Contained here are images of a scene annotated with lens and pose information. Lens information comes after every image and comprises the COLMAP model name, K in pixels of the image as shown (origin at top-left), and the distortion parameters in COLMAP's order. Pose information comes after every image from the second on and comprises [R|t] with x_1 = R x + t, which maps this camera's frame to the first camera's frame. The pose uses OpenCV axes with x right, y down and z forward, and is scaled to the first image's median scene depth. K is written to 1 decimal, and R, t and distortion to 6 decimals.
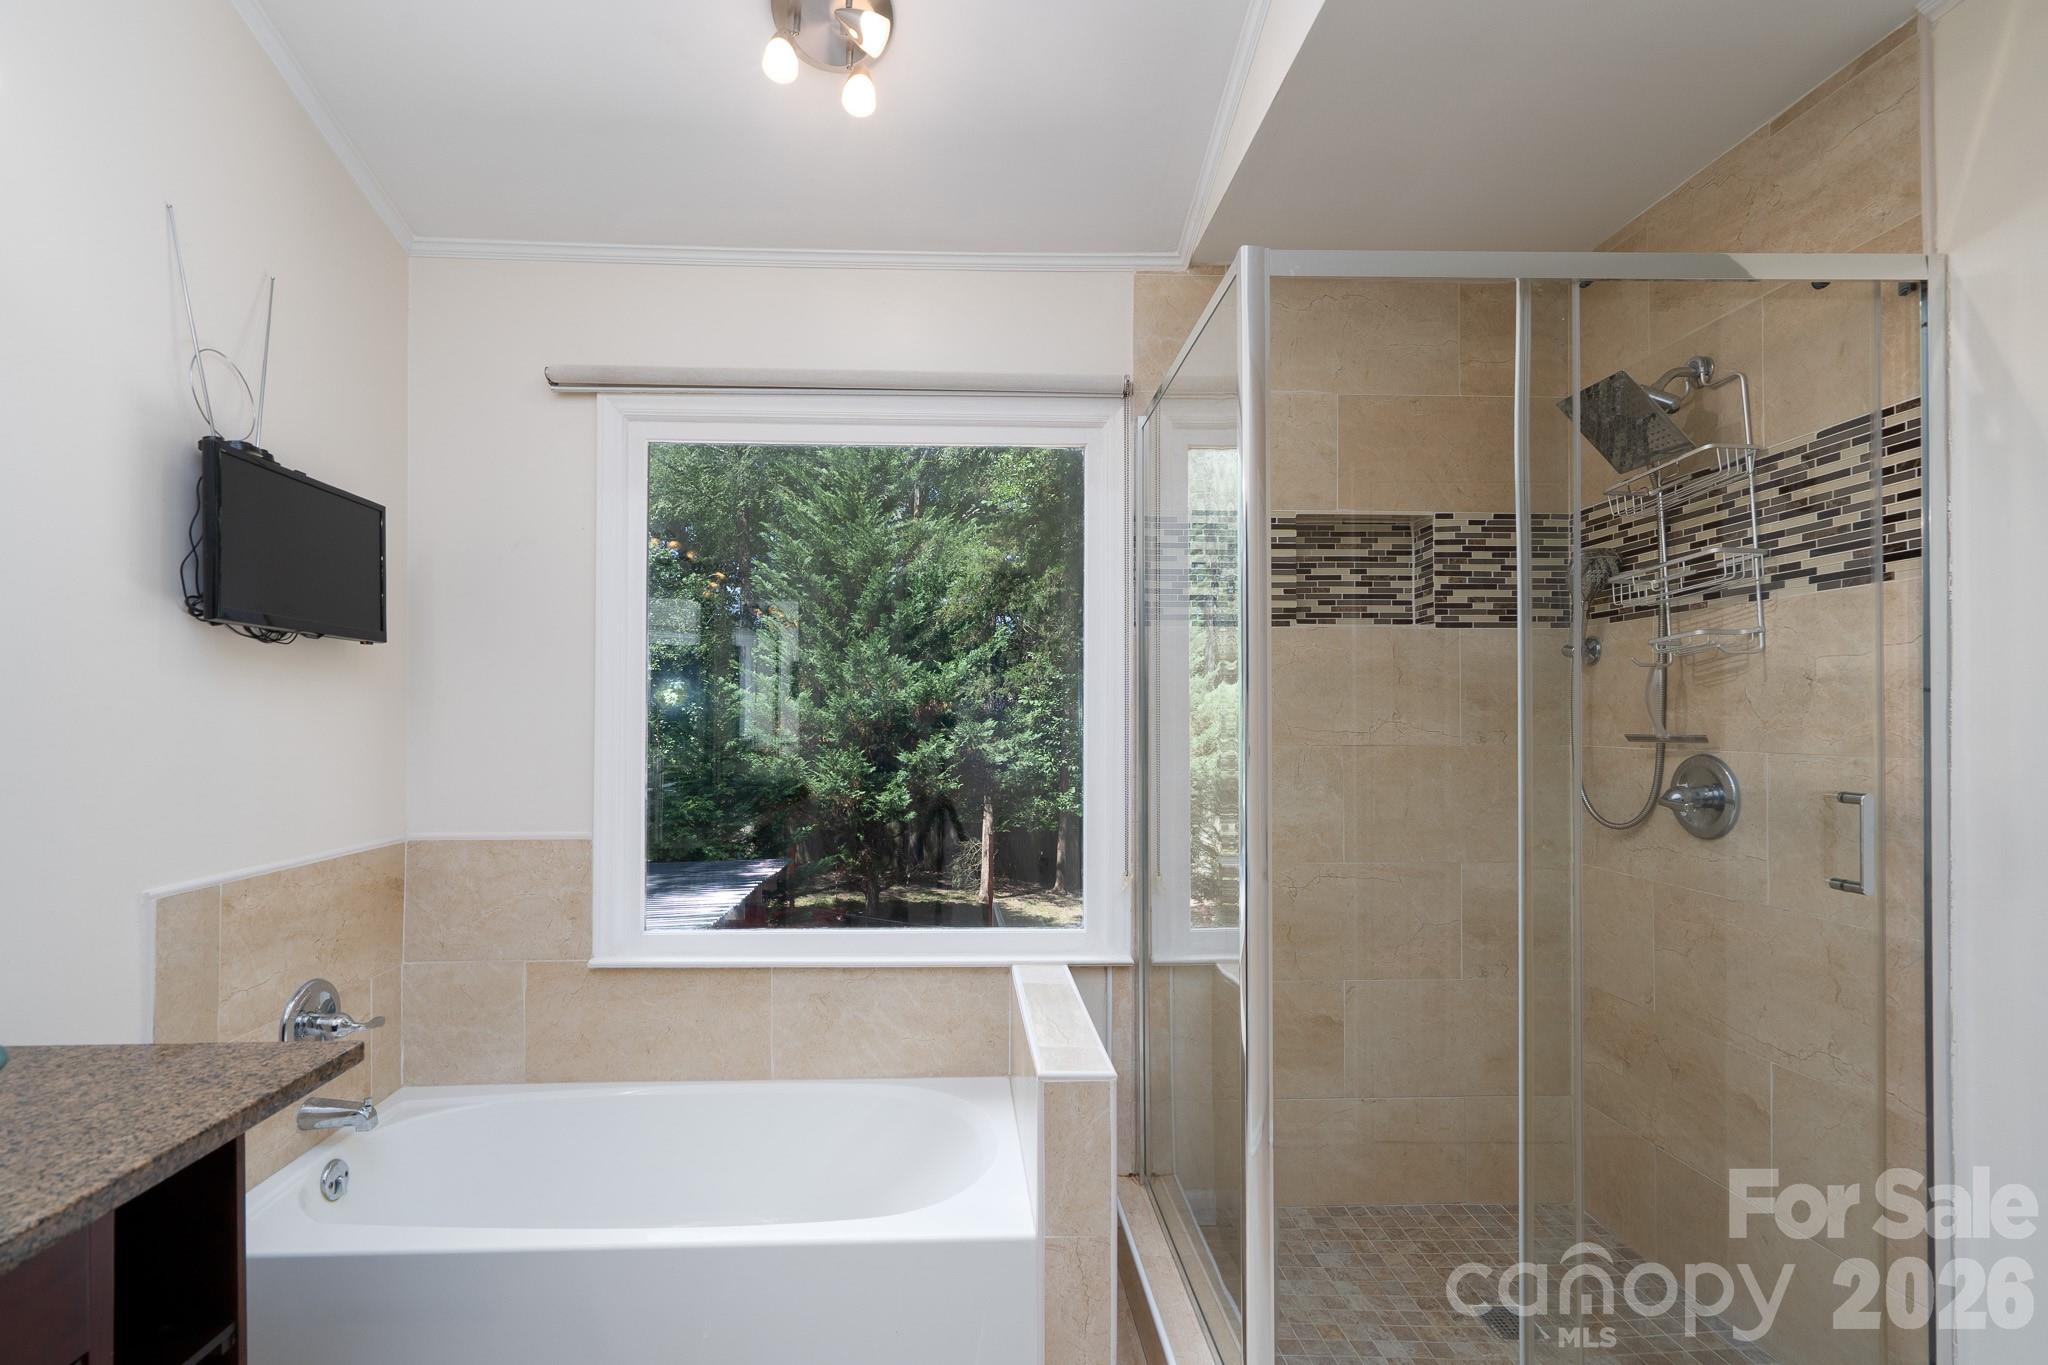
lens RADIAL K [[924.0, 0, 1012.9], [0, 924.0, 700.2], [0, 0, 1]] dist [-0.000110, 0.000551]
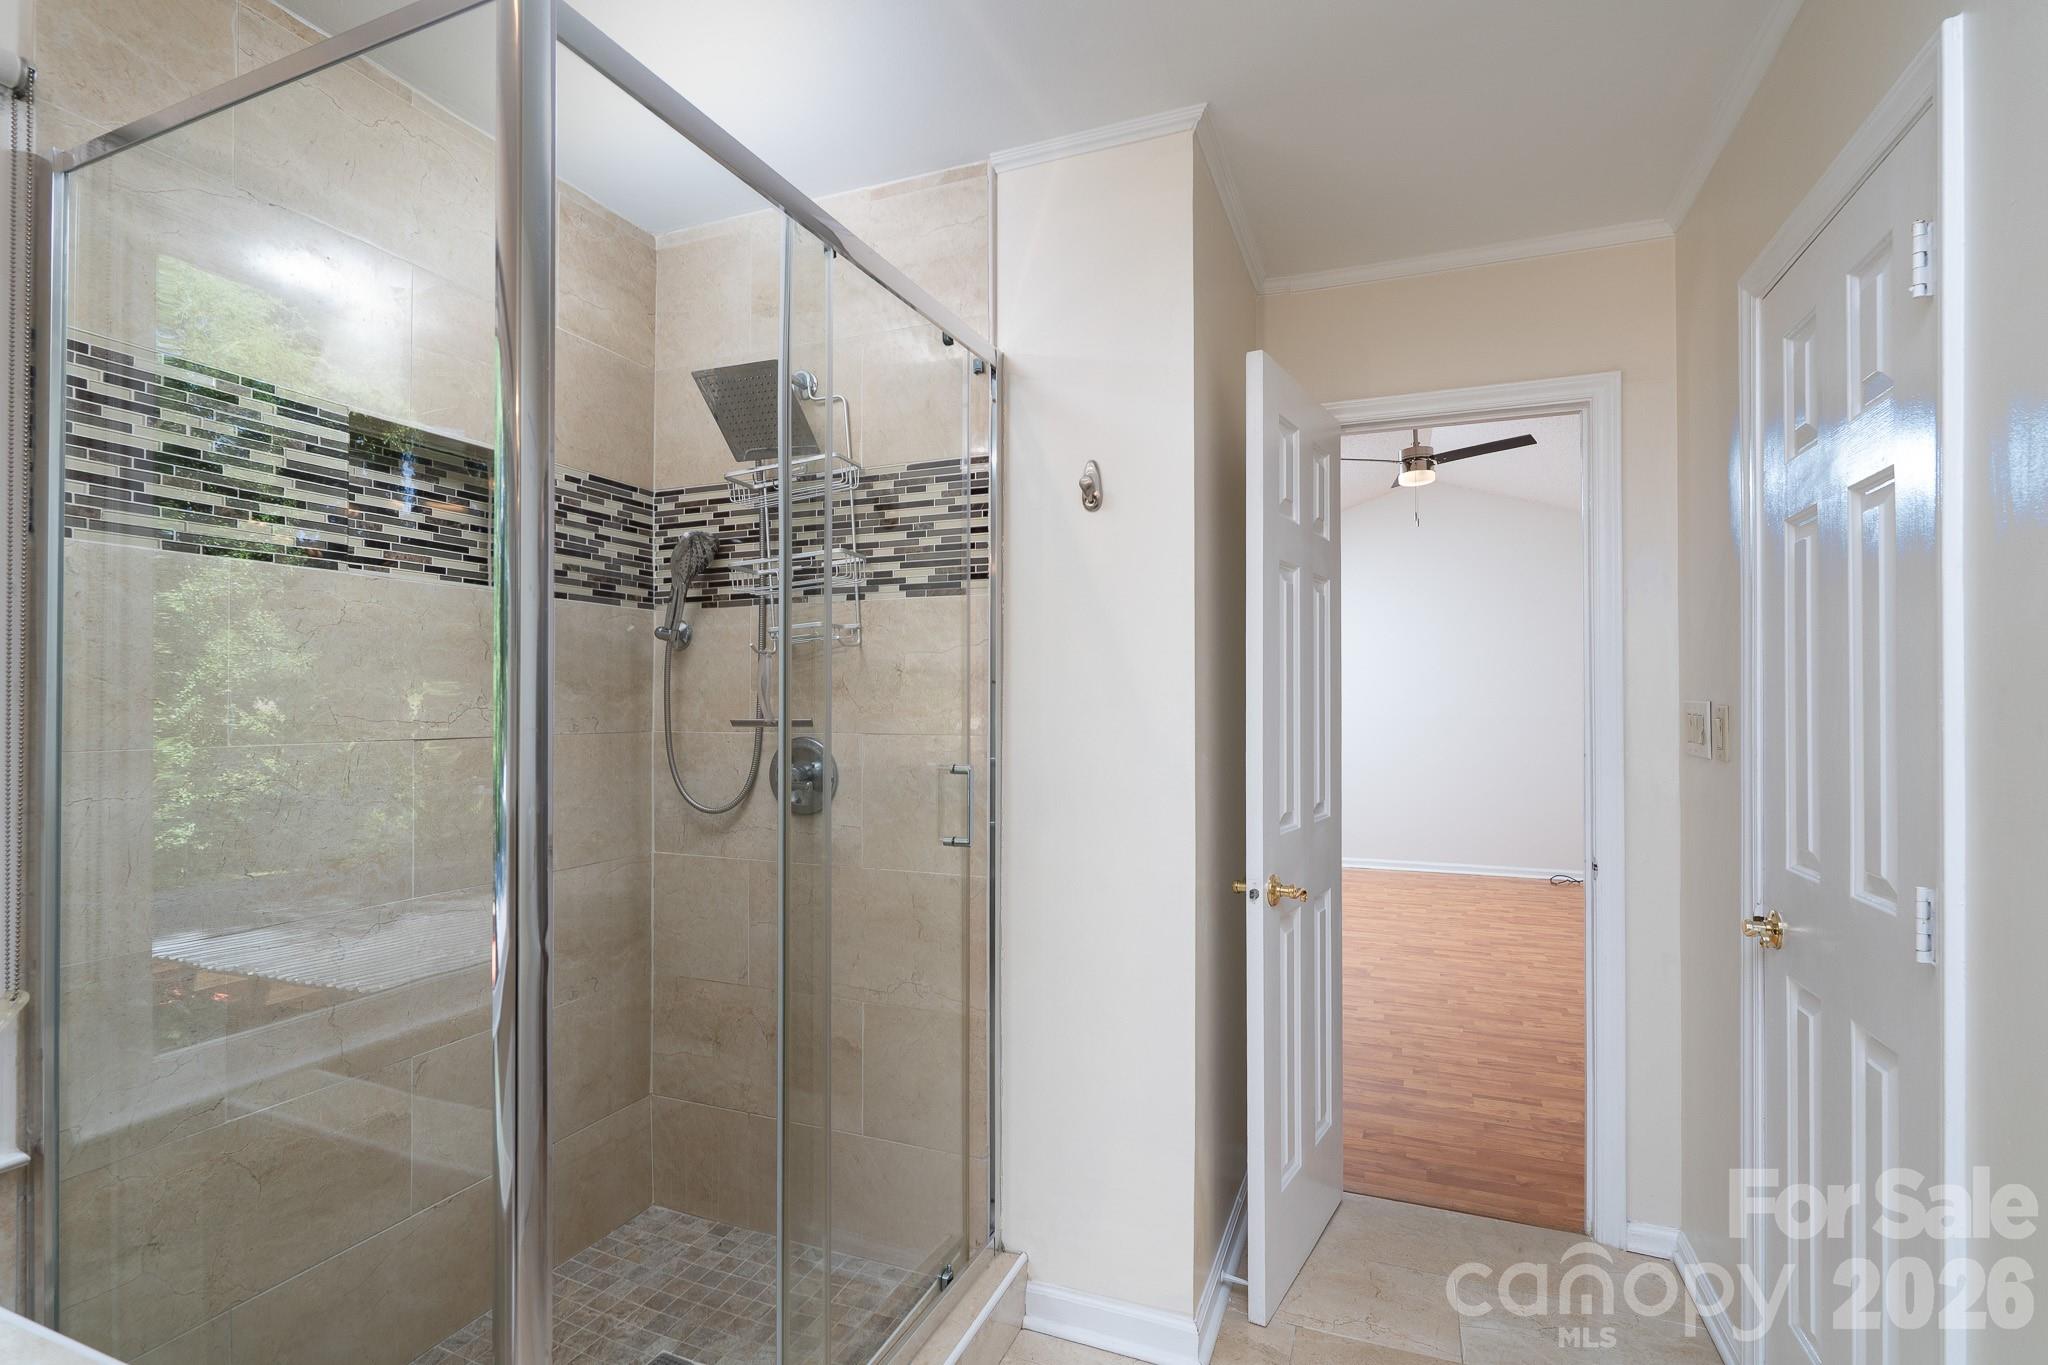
lens RADIAL K [[924.0, 0, 1026.8], [0, 924.0, 692.7], [0, 0, 1]] dist [-0.000110, 0.000551]
pose [[0.438964, 0.011143, 0.898435, -0.122912], [-0.018433, 0.999824, -0.003395, 0.005868], [-0.898315, -0.015071, 0.439093, 0.302553]]
